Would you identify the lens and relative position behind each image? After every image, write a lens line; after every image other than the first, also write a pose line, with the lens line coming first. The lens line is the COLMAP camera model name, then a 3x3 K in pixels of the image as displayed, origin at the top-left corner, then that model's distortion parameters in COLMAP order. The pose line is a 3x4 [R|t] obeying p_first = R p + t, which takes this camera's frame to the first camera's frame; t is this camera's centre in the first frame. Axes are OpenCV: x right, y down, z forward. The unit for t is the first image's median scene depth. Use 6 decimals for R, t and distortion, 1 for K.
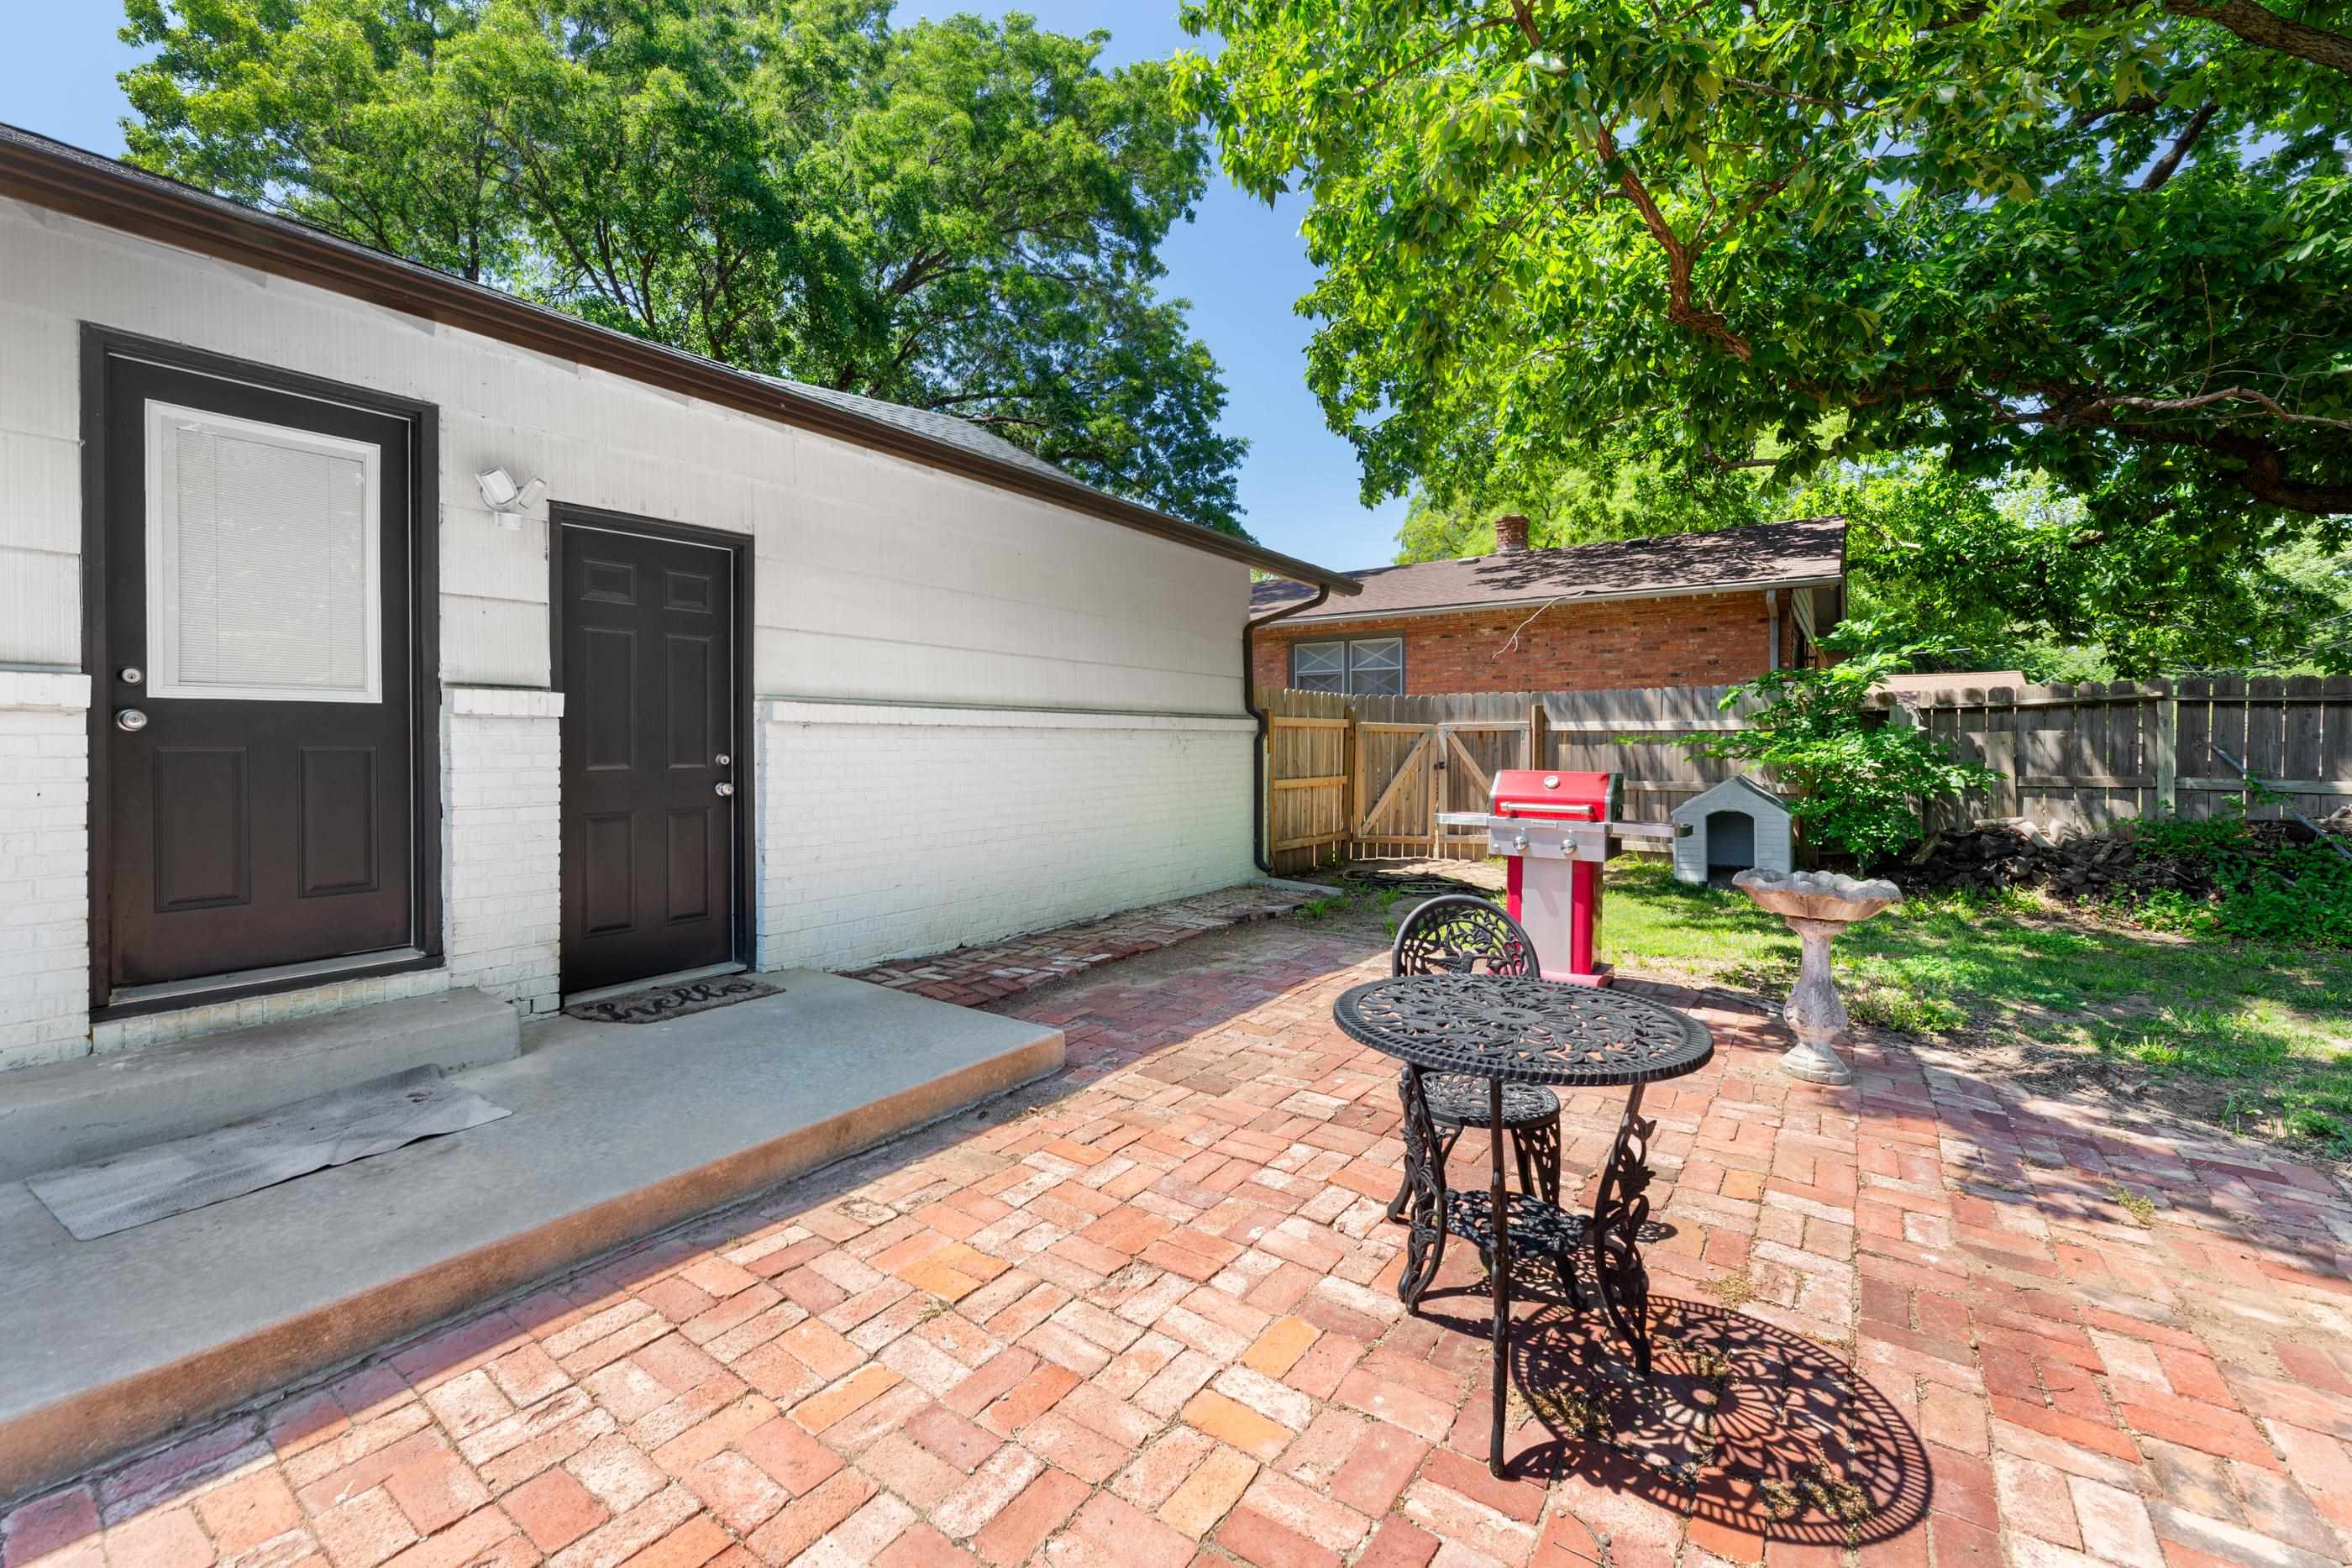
lens RADIAL K [[969.4, 0, 1177.4], [0, 969.4, 741.2], [0, 0, 1]] dist [0.003839, -0.000788]
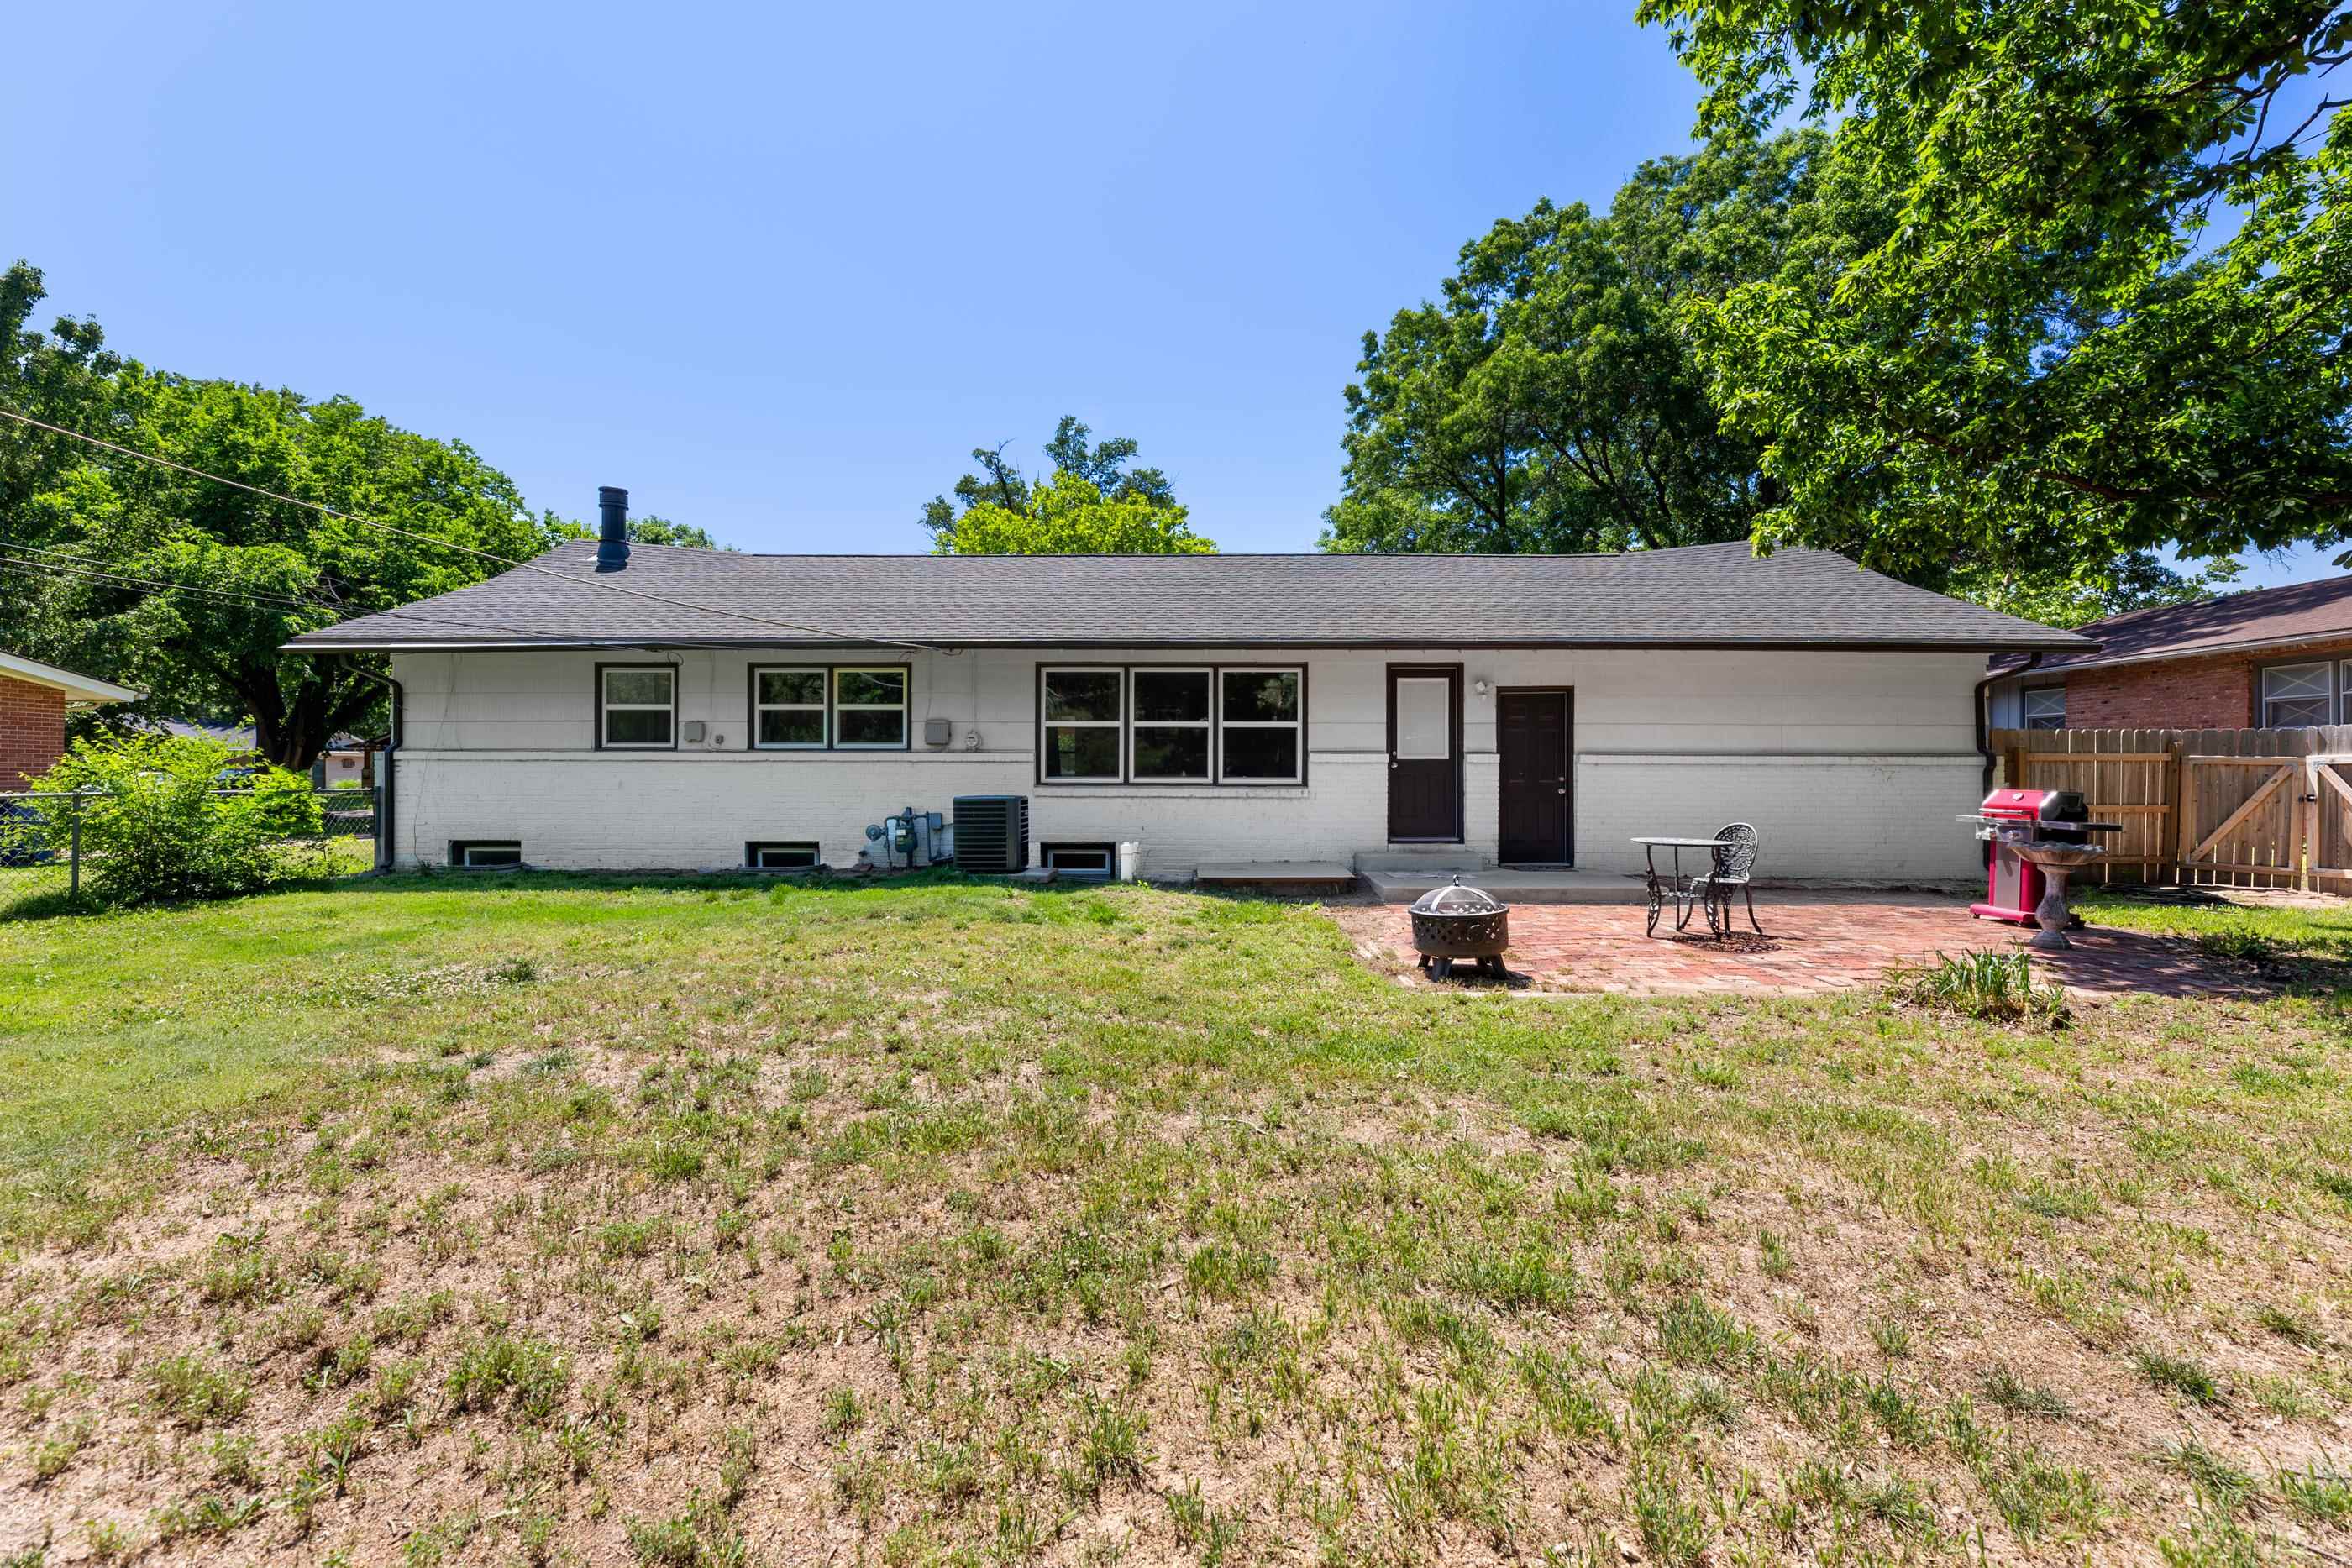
lens RADIAL K [[969.4, 0, 1176.2], [0, 969.4, 776.3], [0, 0, 1]] dist [0.003839, -0.000788]
pose [[0.571566, 0.005150, -0.820540, 0.978854], [-0.002374, 0.999986, 0.004623, 0.003083], [0.820553, -0.000694, 0.571571, -1.186713]]
